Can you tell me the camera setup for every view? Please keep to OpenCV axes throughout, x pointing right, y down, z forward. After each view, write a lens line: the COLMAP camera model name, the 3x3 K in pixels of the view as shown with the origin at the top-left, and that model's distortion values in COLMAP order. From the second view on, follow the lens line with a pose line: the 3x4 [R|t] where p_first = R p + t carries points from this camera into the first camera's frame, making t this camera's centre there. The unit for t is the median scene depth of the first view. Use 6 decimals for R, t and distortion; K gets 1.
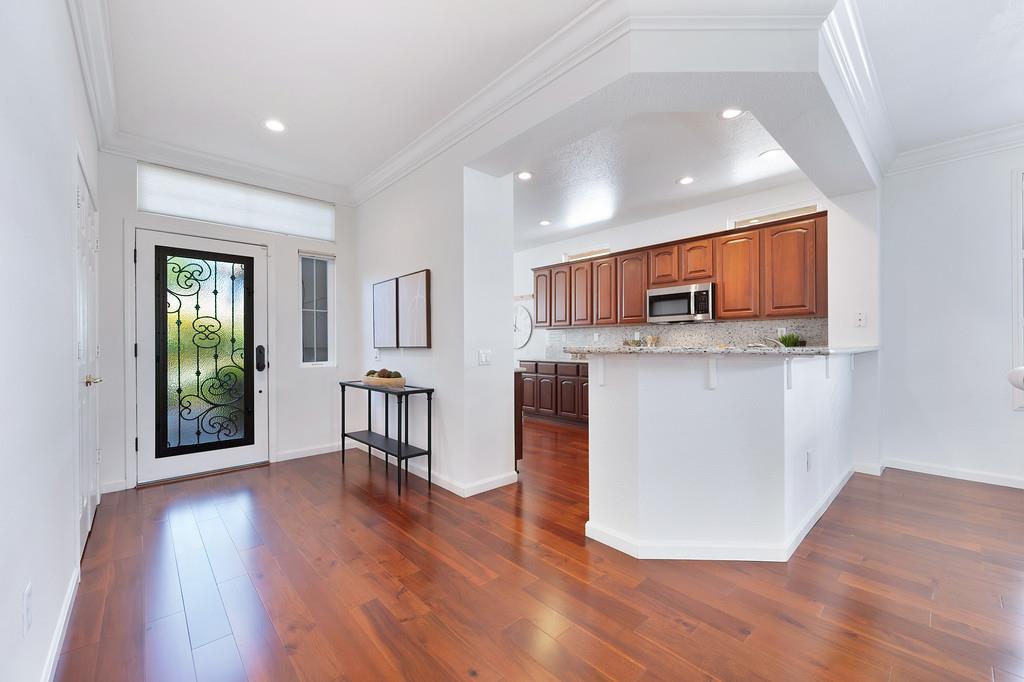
lens RADIAL K [[409.4, 0, 510.9], [0, 409.4, 342.6], [0, 0, 1]] dist [-0.001409, 0.000410]
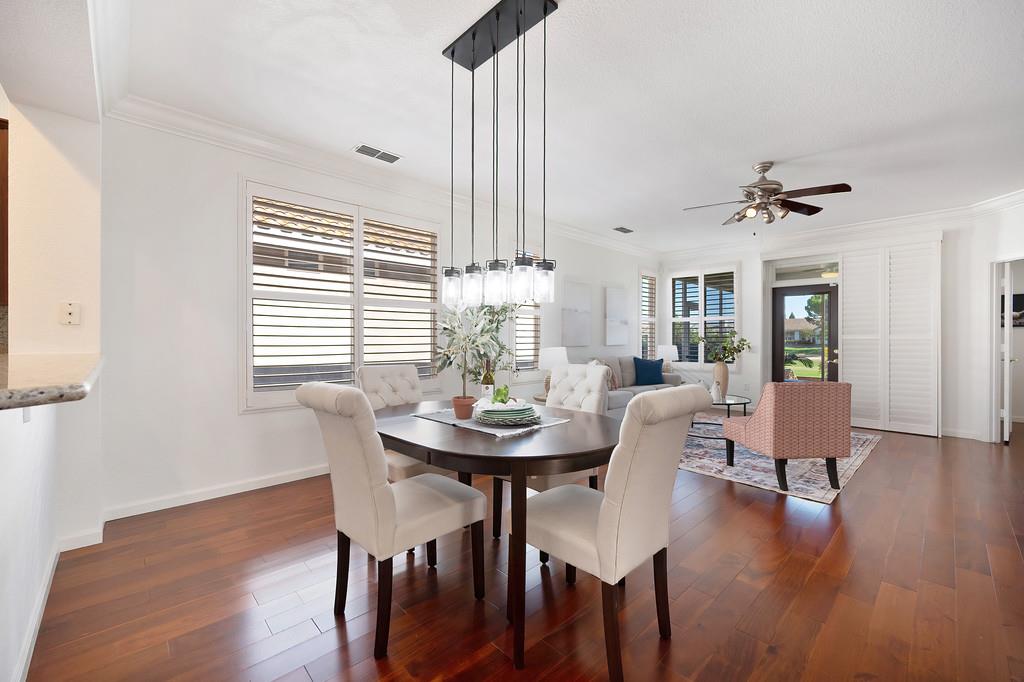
lens RADIAL K [[409.4, 0, 516.0], [0, 409.4, 339.7], [0, 0, 1]] dist [-0.001409, 0.000410]
pose [[-0.021702, 0.003202, 0.999759, 0.149661], [-0.005957, 0.999977, -0.003332, -0.013377], [-0.999747, -0.006027, -0.021682, 0.242068]]
